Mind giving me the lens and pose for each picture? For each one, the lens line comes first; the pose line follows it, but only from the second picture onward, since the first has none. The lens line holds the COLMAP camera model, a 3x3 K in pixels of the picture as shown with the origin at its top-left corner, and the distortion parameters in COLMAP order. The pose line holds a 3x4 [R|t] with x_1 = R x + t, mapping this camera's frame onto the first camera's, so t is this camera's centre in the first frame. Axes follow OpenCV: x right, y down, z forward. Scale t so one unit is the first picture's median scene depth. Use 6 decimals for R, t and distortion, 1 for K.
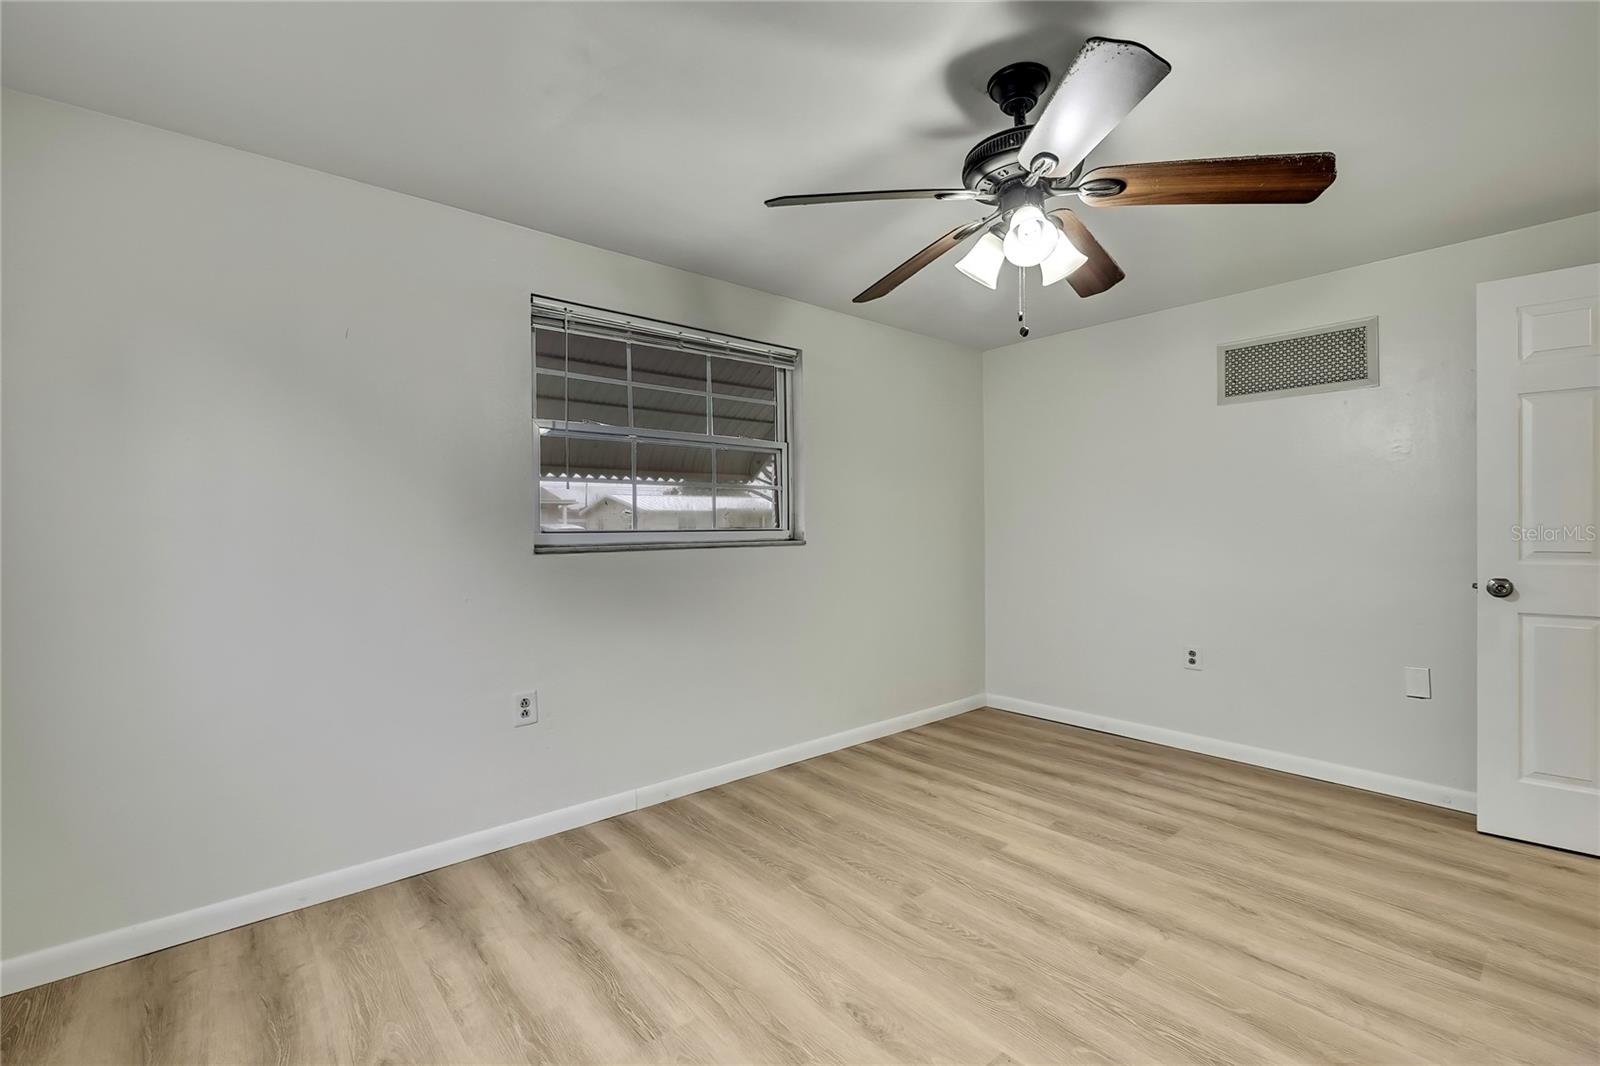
lens RADIAL K [[708.1, 0, 812.2], [0, 708.1, 531.3], [0, 0, 1]] dist [-0.010005, 0.005868]
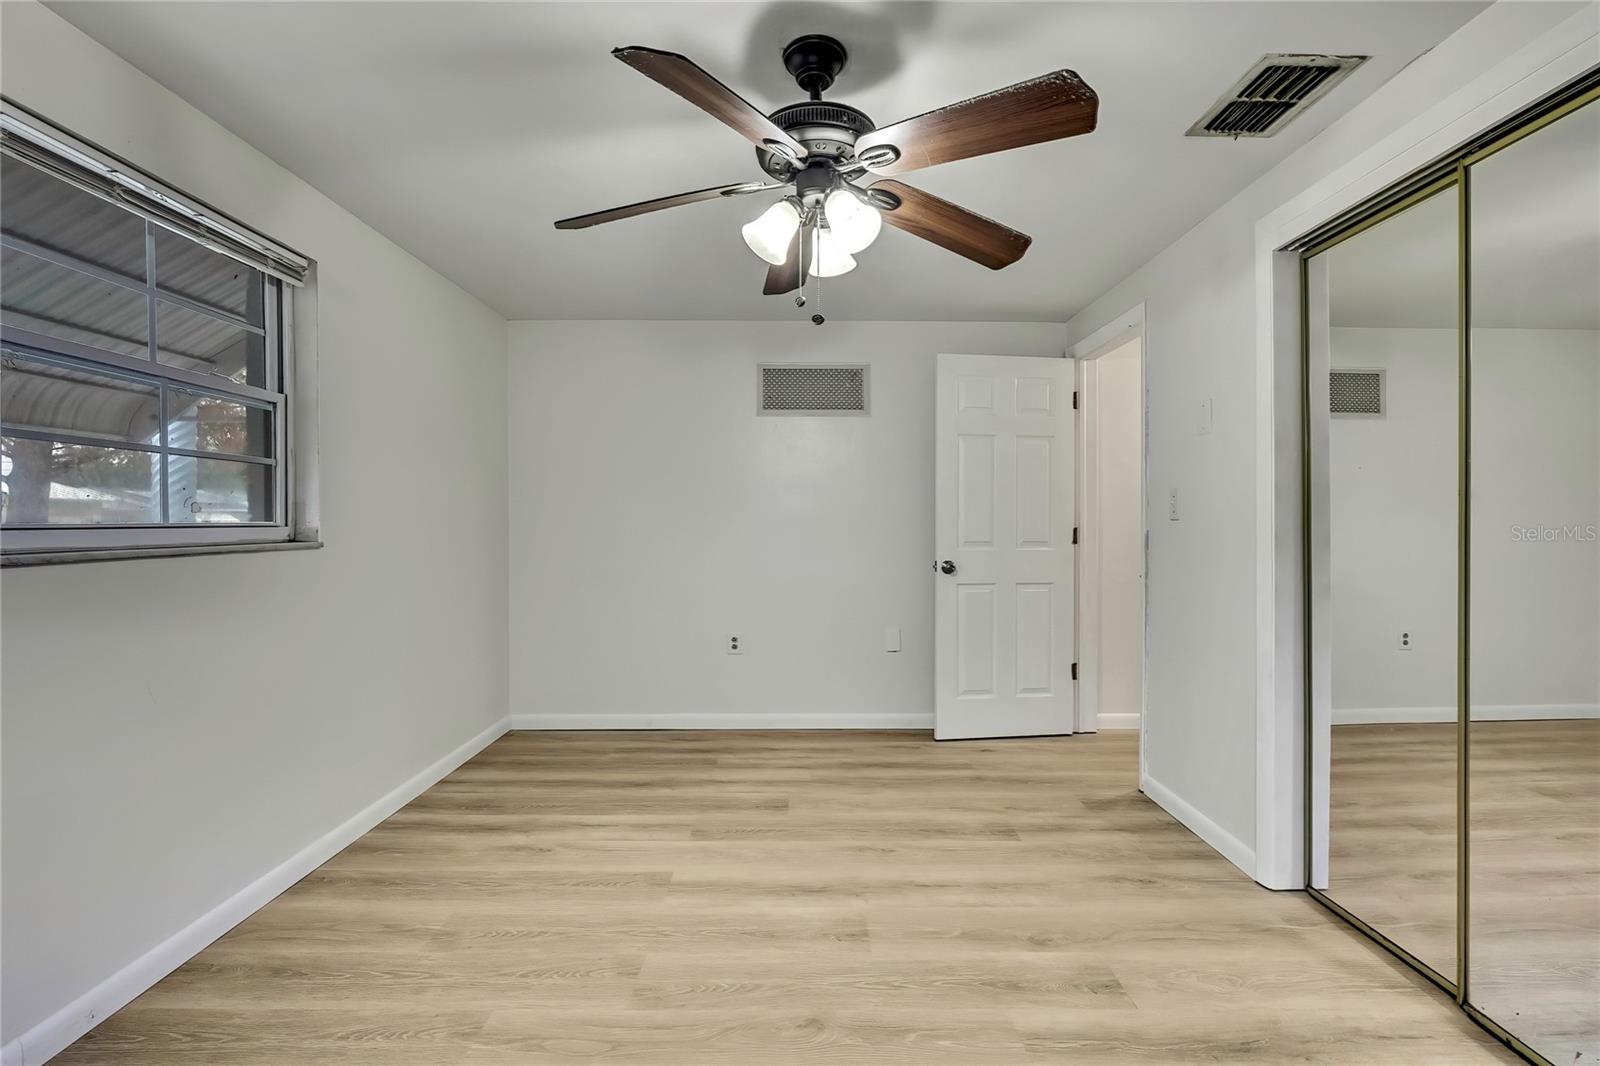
lens RADIAL K [[704.9, 0, 821.8], [0, 704.9, 522.2], [0, 0, 1]] dist [-0.006896, 0.000256]
pose [[0.647663, 0.005896, 0.761904, -0.273815], [-0.000441, 0.999973, -0.007364, -0.001198], [-0.761927, 0.004434, 0.647648, 0.249372]]
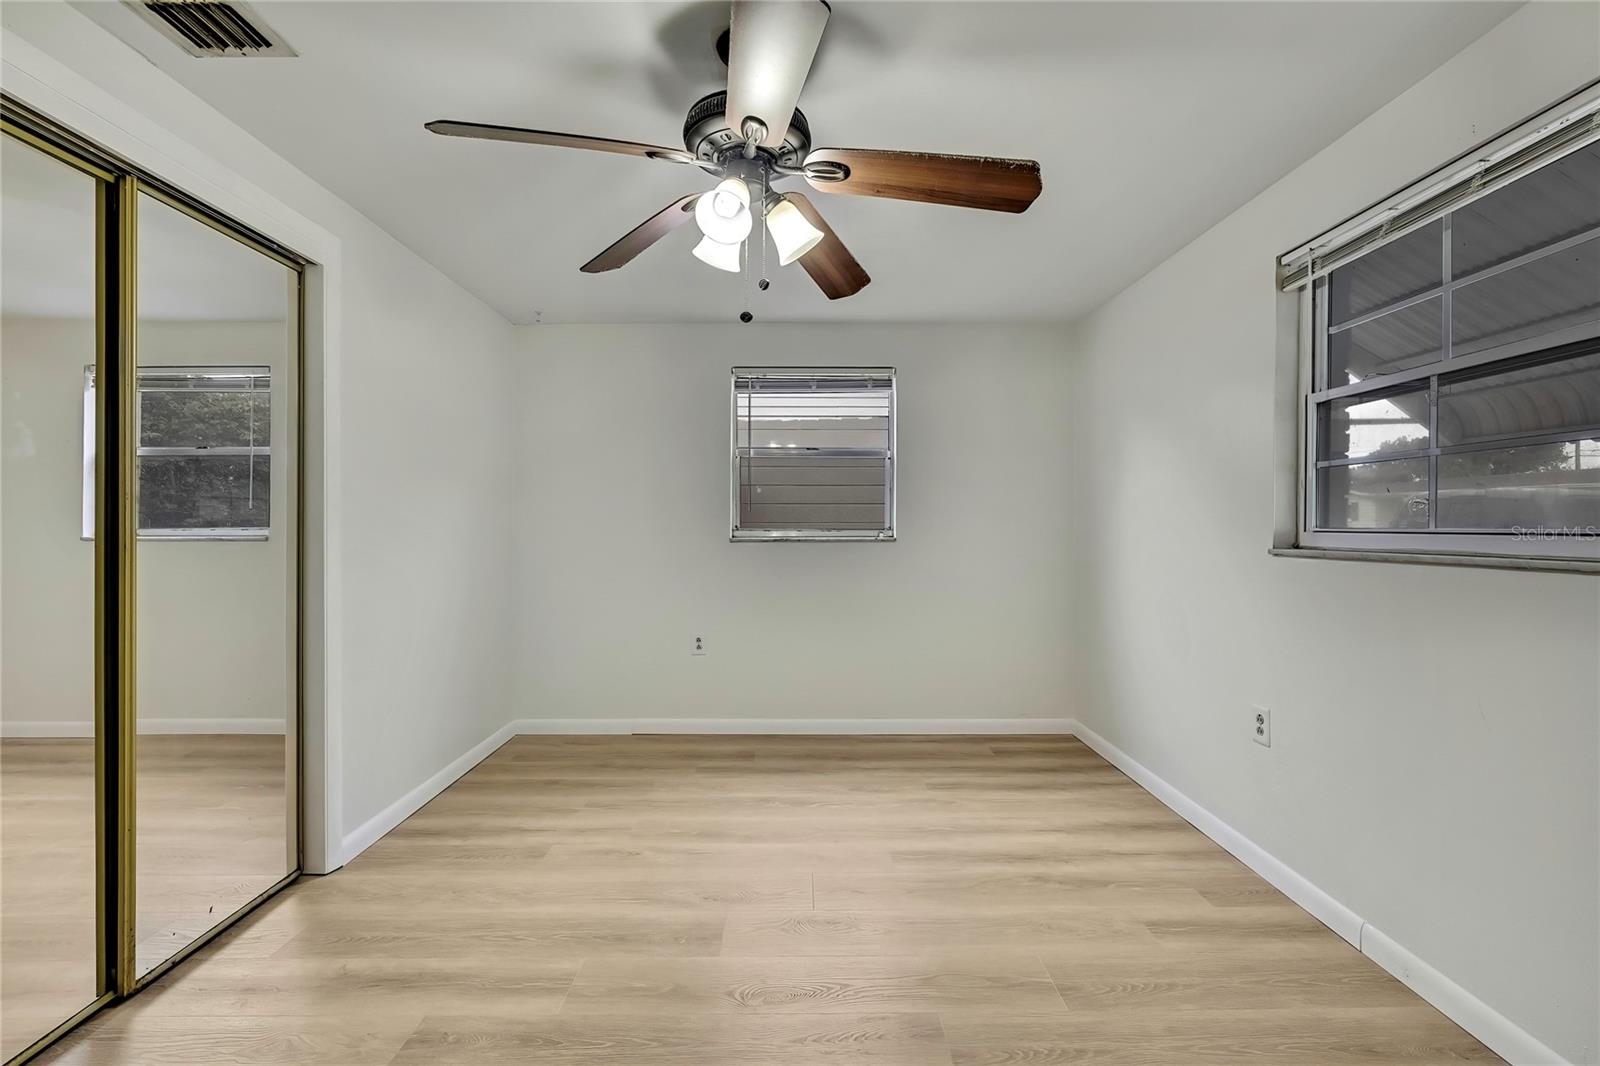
lens RADIAL K [[707.4, 0, 806.0], [0, 707.4, 526.6], [0, 0, 1]] dist [-0.007498, 0.000138]
pose [[-0.658552, 0.007924, -0.752494, 0.618095], [0.000745, 0.999951, 0.009878, -0.012453], [0.752535, 0.005945, -0.658525, 1.091269]]
